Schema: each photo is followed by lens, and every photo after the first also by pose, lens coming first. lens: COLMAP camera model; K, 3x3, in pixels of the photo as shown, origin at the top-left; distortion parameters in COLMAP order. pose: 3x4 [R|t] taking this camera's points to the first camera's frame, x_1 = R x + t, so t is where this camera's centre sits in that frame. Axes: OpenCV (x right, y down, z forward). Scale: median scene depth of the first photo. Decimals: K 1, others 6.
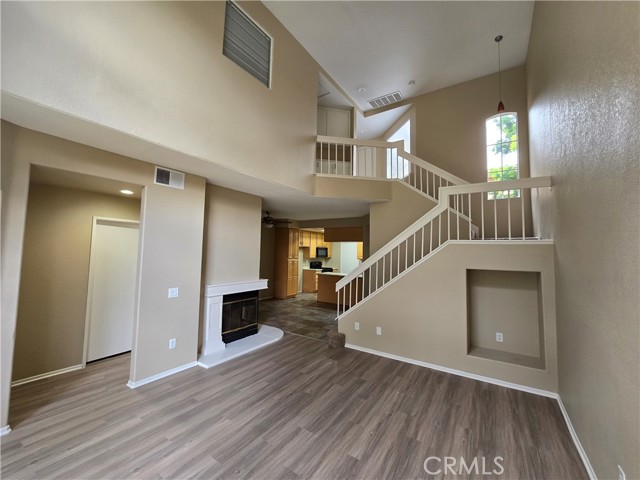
lens RADIAL K [[262.6, 0, 319.4], [0, 262.6, 237.2], [0, 0, 1]] dist [-0.002050, 0.000336]
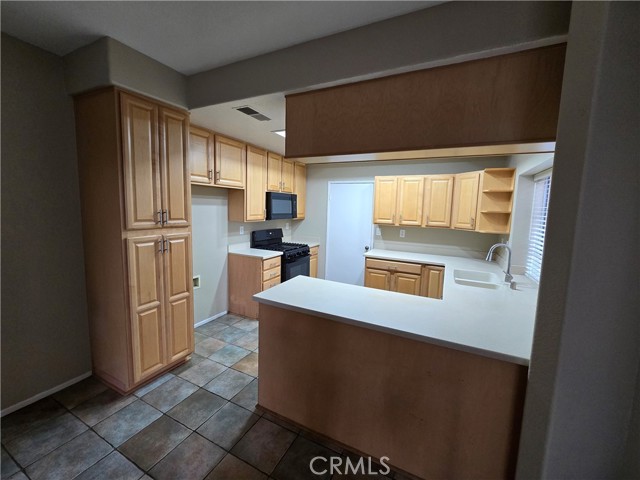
lens RADIAL K [[262.6, 0, 319.6], [0, 262.6, 235.4], [0, 0, 1]] dist [-0.002050, 0.000336]
pose [[0.991446, -0.007504, 0.130298, 0.014355], [-0.013674, 0.986880, 0.160877, 0.039526], [-0.129796, -0.161283, 0.978336, 0.644294]]
